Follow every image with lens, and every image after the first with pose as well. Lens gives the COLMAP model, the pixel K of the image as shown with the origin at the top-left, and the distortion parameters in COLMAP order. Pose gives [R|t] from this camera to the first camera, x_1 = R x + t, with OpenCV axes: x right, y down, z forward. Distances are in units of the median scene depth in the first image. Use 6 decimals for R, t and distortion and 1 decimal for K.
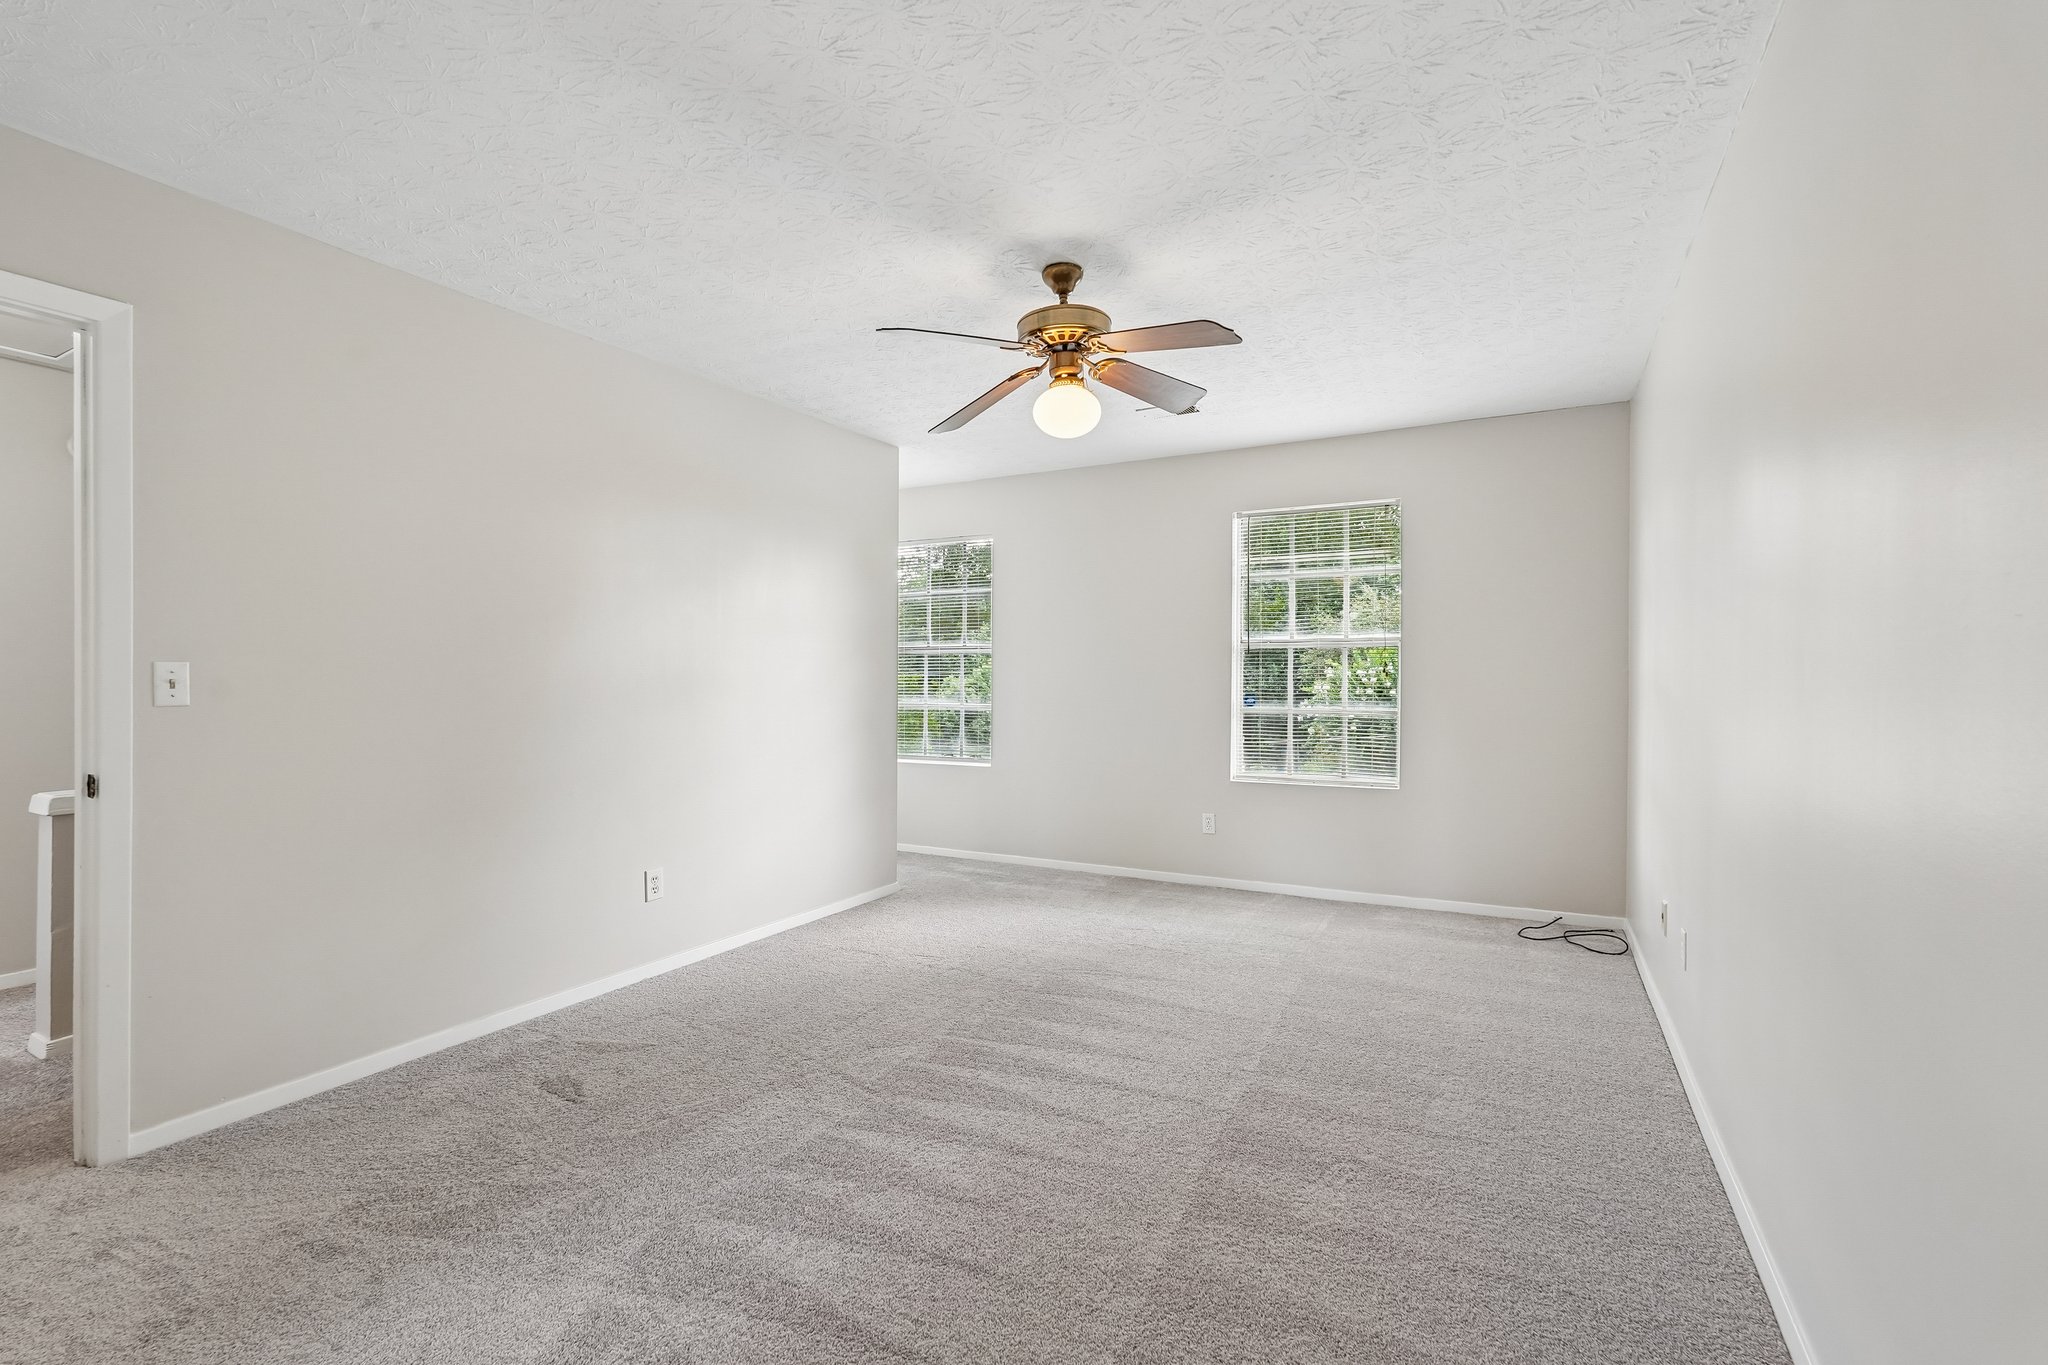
lens RADIAL K [[937.2, 0, 1029.5], [0, 937.2, 682.0], [0, 0, 1]] dist [-0.001215, 0.007266]
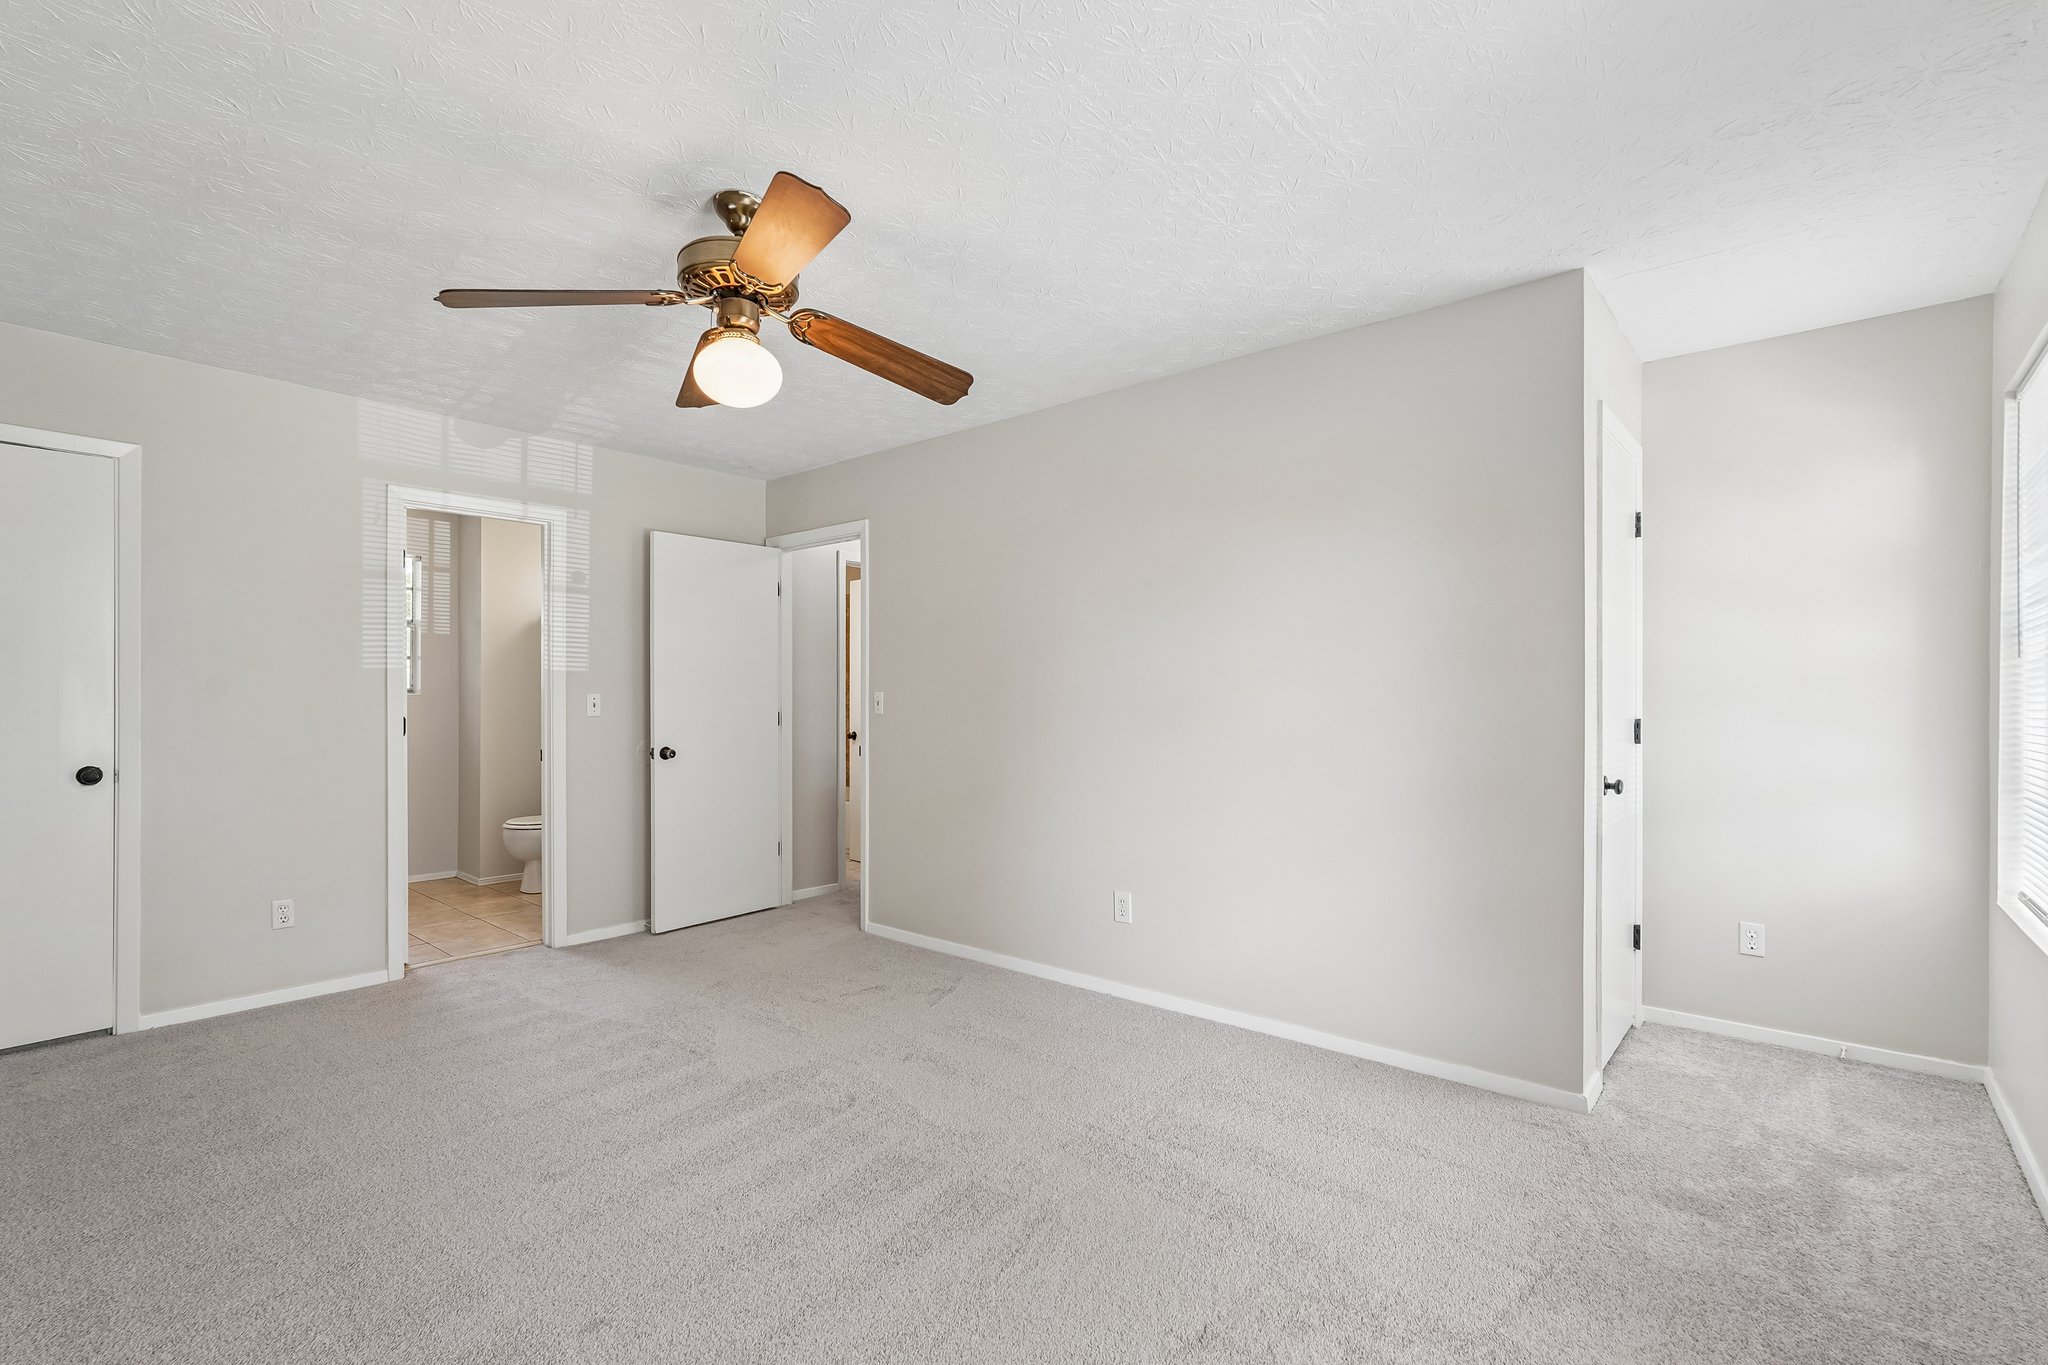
lens RADIAL K [[938.2, 0, 1031.8], [0, 938.2, 688.0], [0, 0, 1]] dist [-0.001575, 0.007693]
pose [[-0.216261, -0.001920, -0.976334, 0.468387], [-0.005207, 0.999986, -0.000813, -0.014481], [0.976322, 0.004908, -0.216268, 0.864968]]
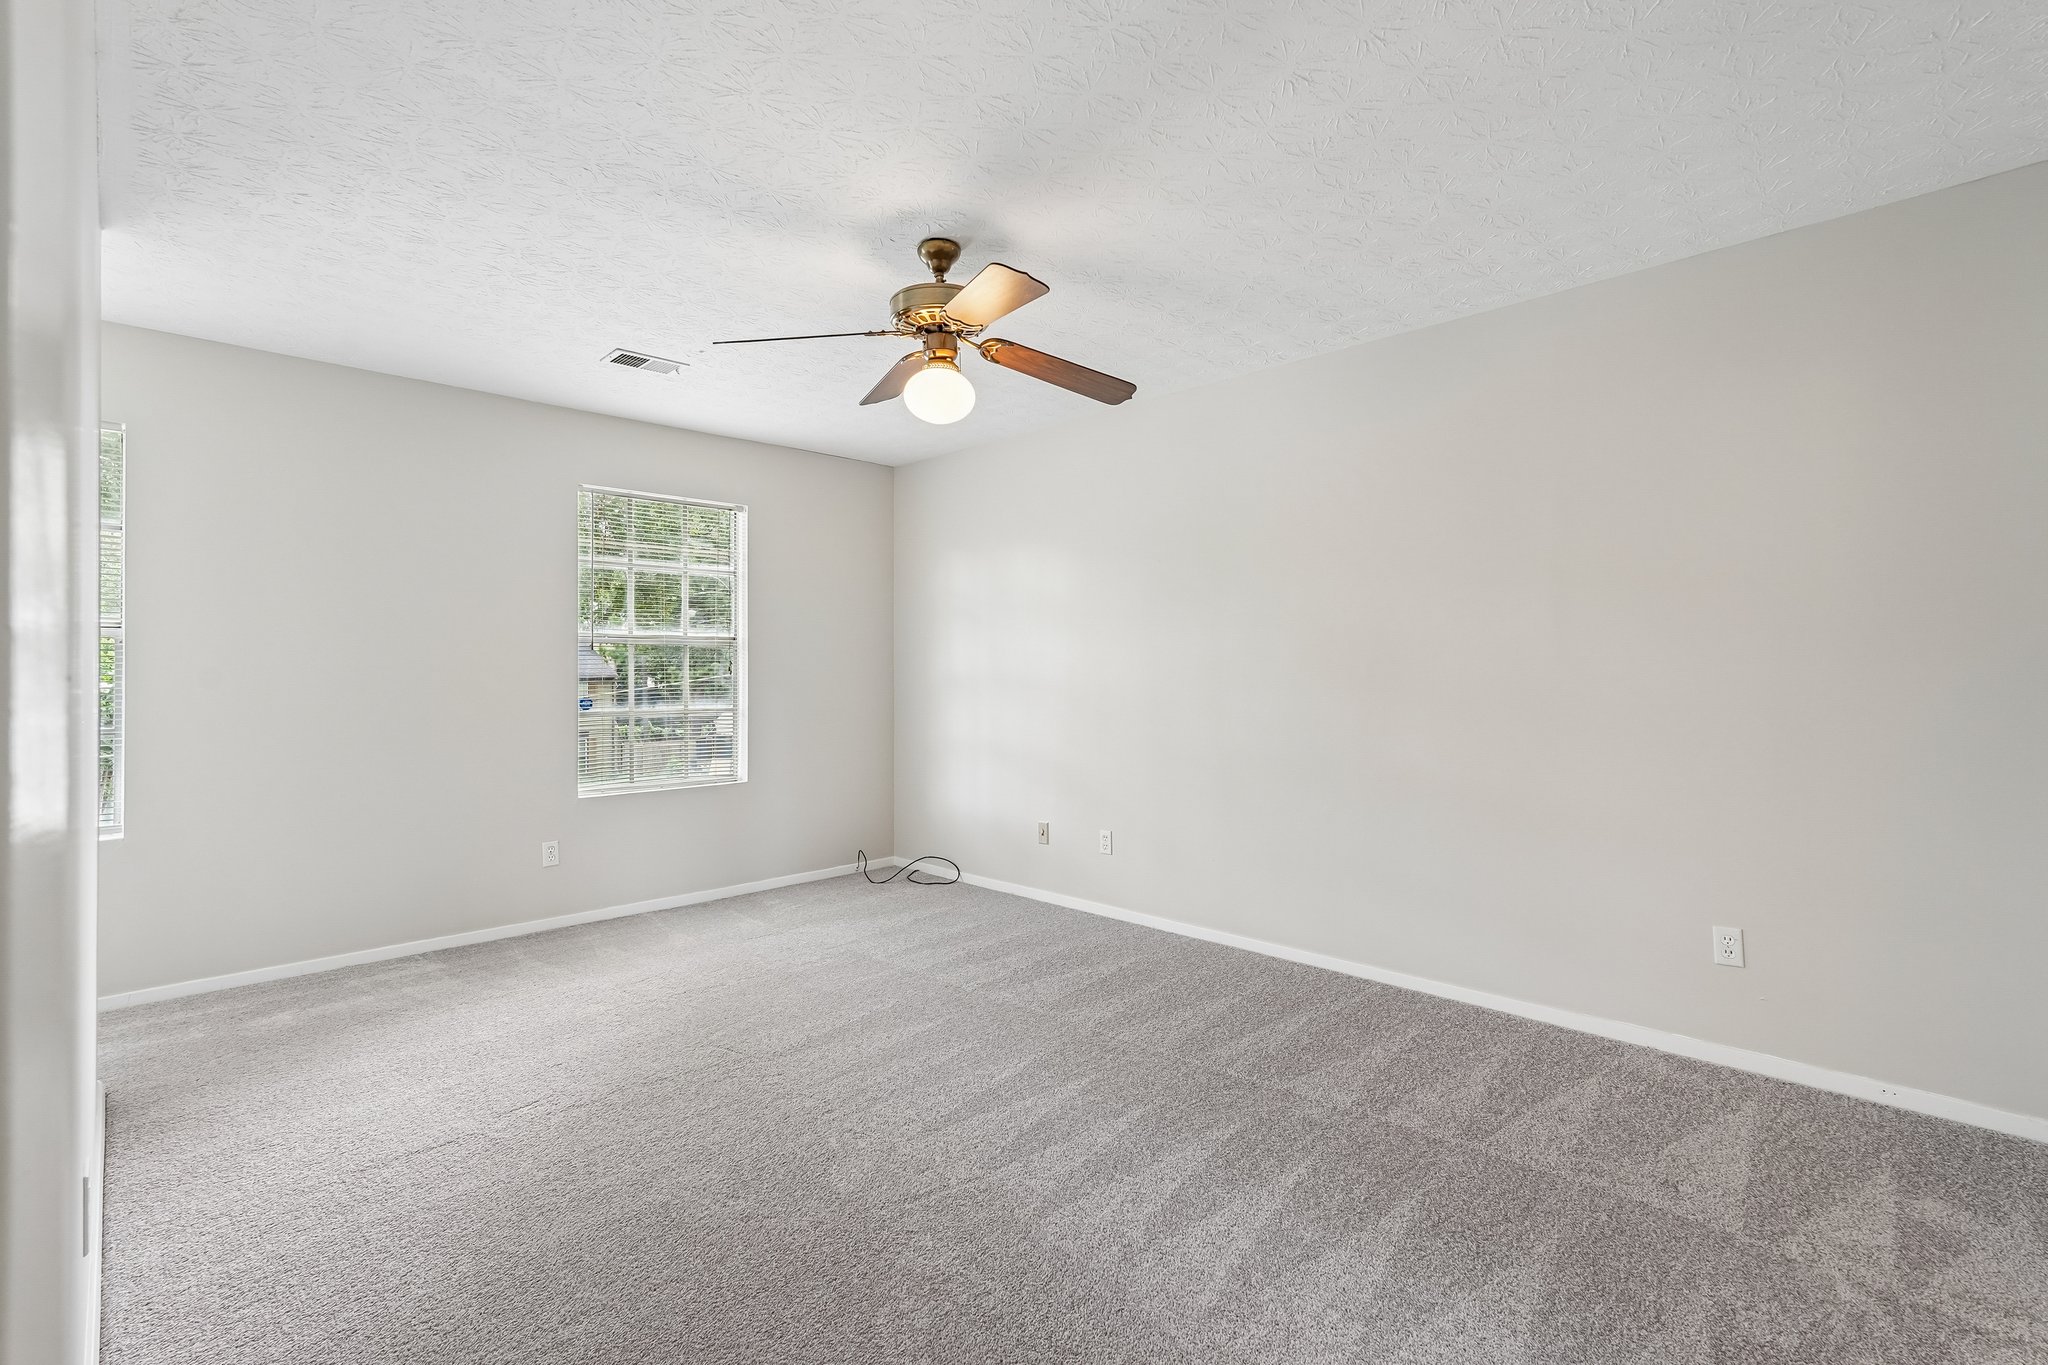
lens RADIAL K [[937.2, 0, 1029.5], [0, 937.2, 682.0], [0, 0, 1]] dist [-0.001215, 0.007266]
pose [[0.283188, -0.007800, 0.959033, -0.515475], [0.007630, 0.999954, 0.005880, -0.001855], [-0.959034, 0.005652, 0.283235, 0.390121]]
